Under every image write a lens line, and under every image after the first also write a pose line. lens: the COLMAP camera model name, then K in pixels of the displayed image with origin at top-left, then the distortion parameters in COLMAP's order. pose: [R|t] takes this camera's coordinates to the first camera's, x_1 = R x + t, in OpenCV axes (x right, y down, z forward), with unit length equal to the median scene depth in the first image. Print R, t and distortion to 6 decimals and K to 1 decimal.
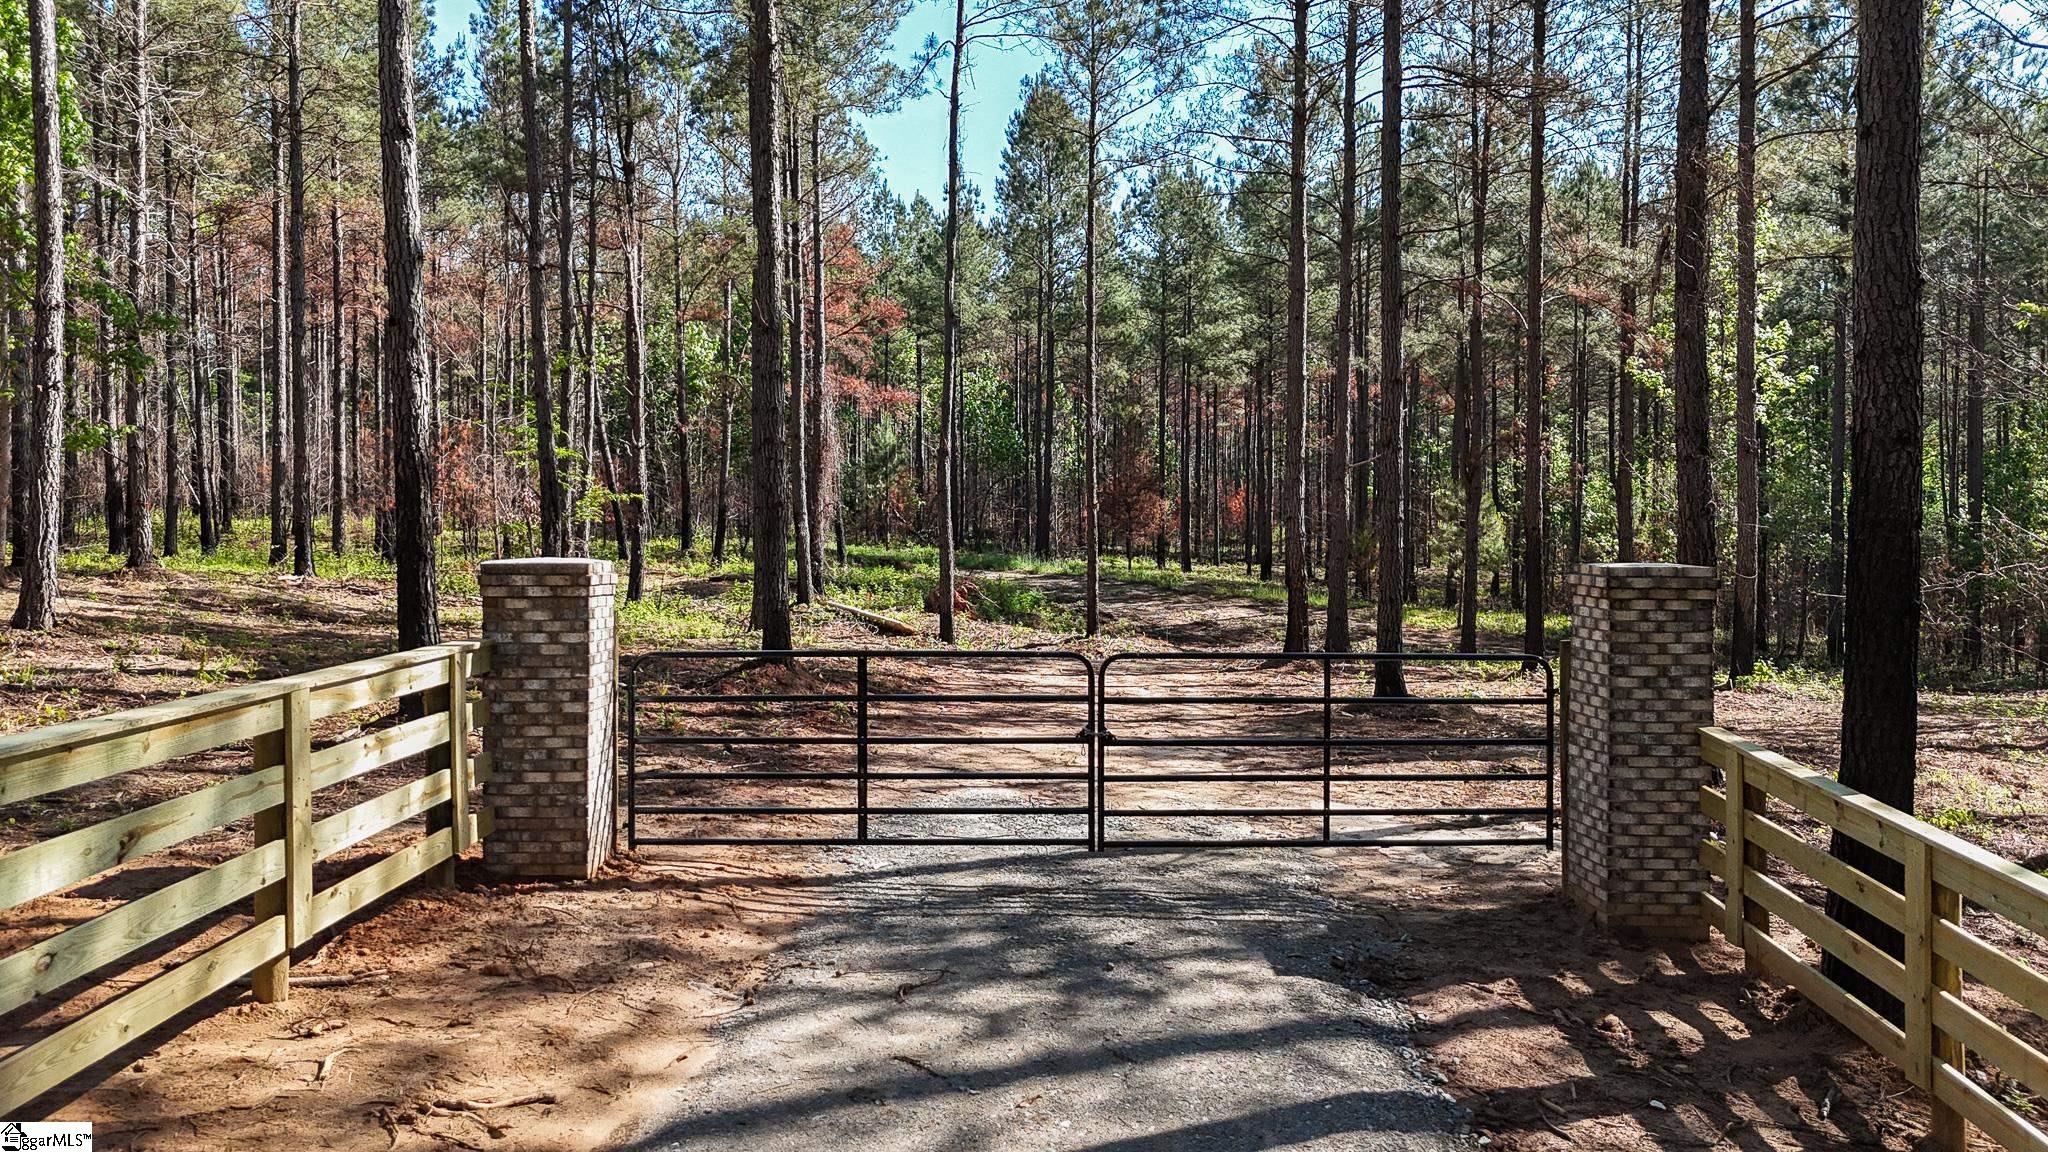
lens RADIAL K [[1466.4, 0, 980.7], [0, 1466.4, 570.8], [0, 0, 1]] dist [0.042851, -0.000649]
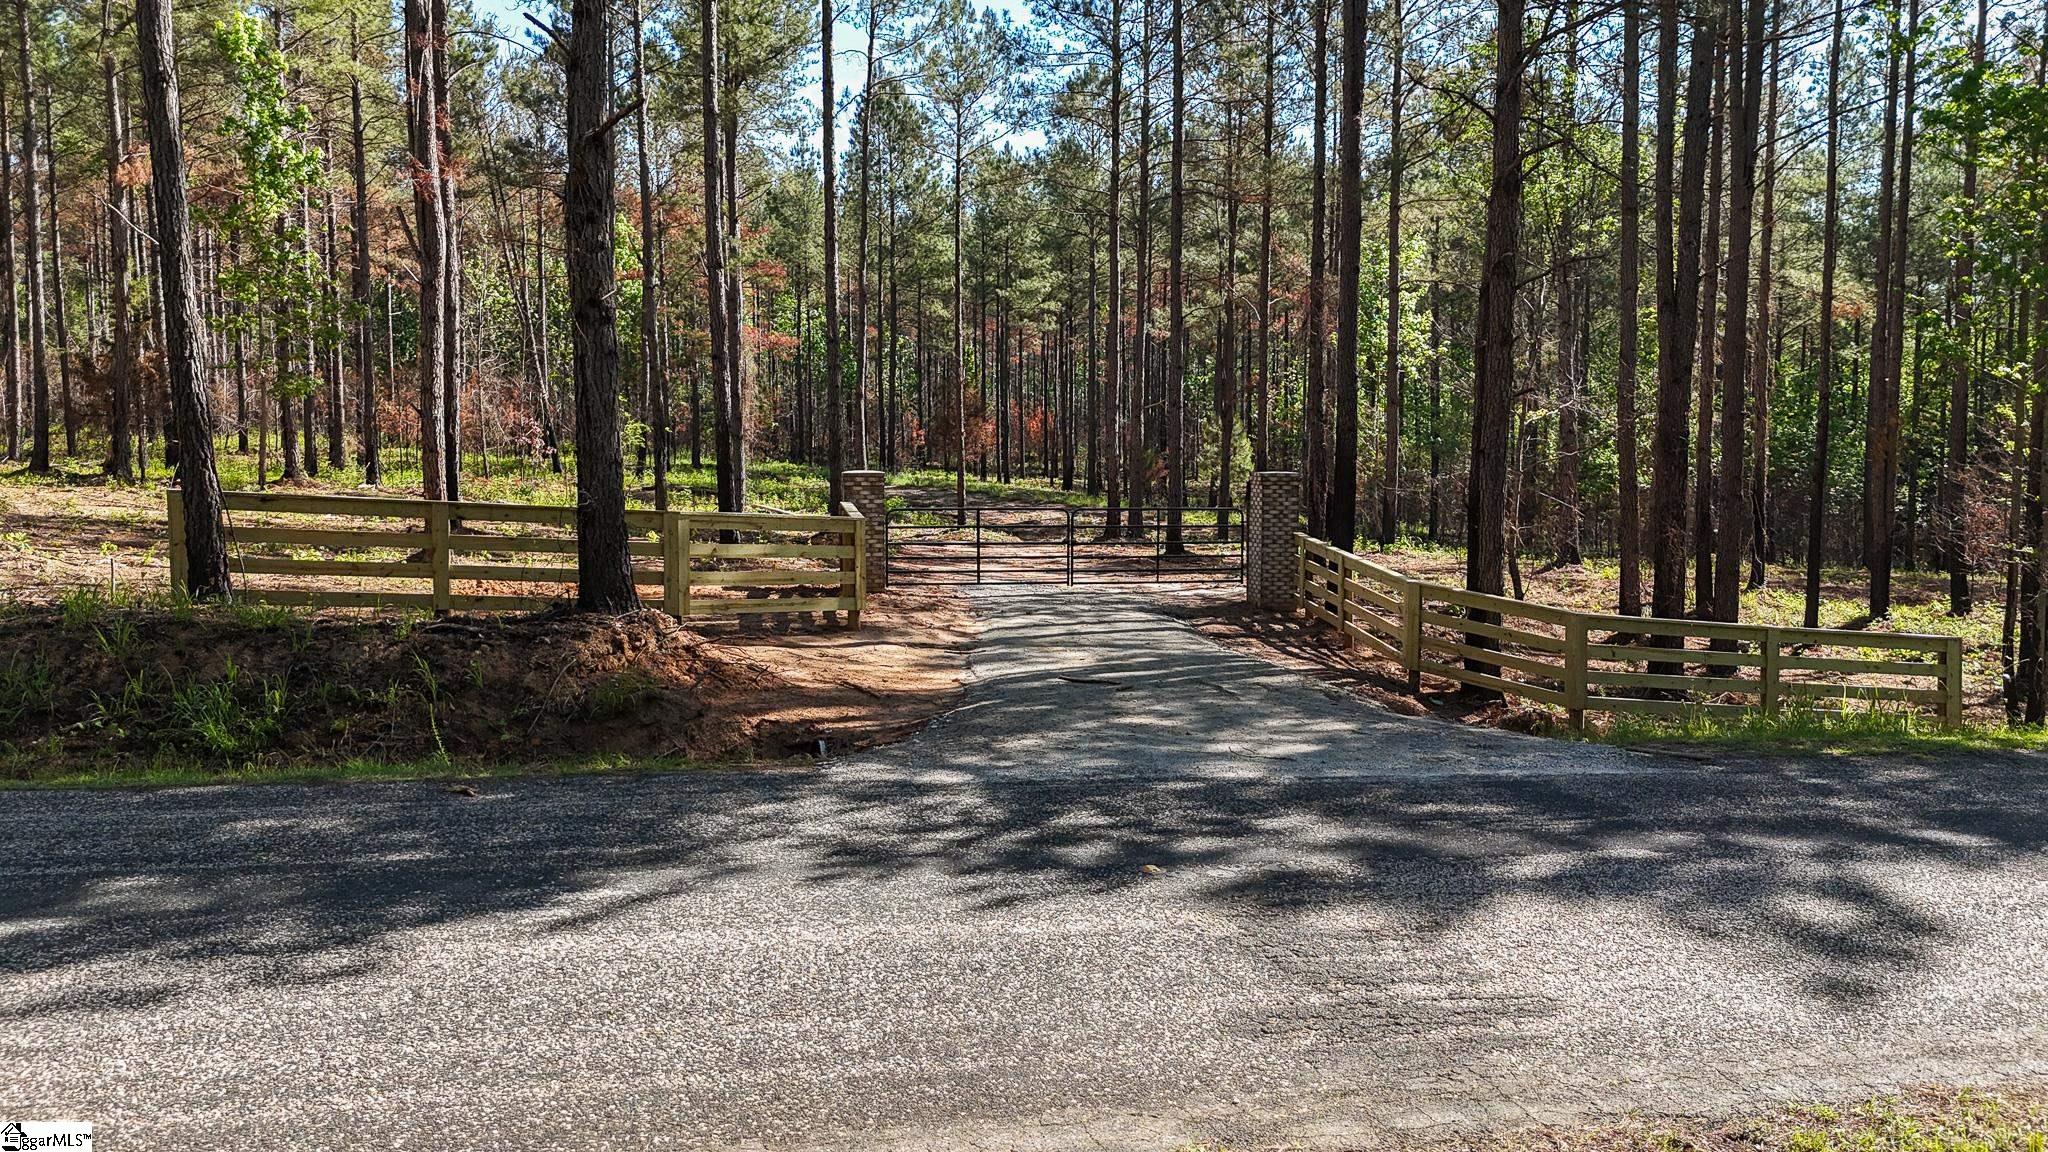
lens RADIAL K [[1447.2, 0, 1024.0], [0, 1447.2, 576.0], [0, 0, 1]] dist [-0.003537, -0.000931]
pose [[0.984278, -0.014647, 0.176018, -0.075100], [0.003699, 0.998047, 0.062366, 0.002980], [-0.176588, -0.060734, 0.982409, -0.244408]]
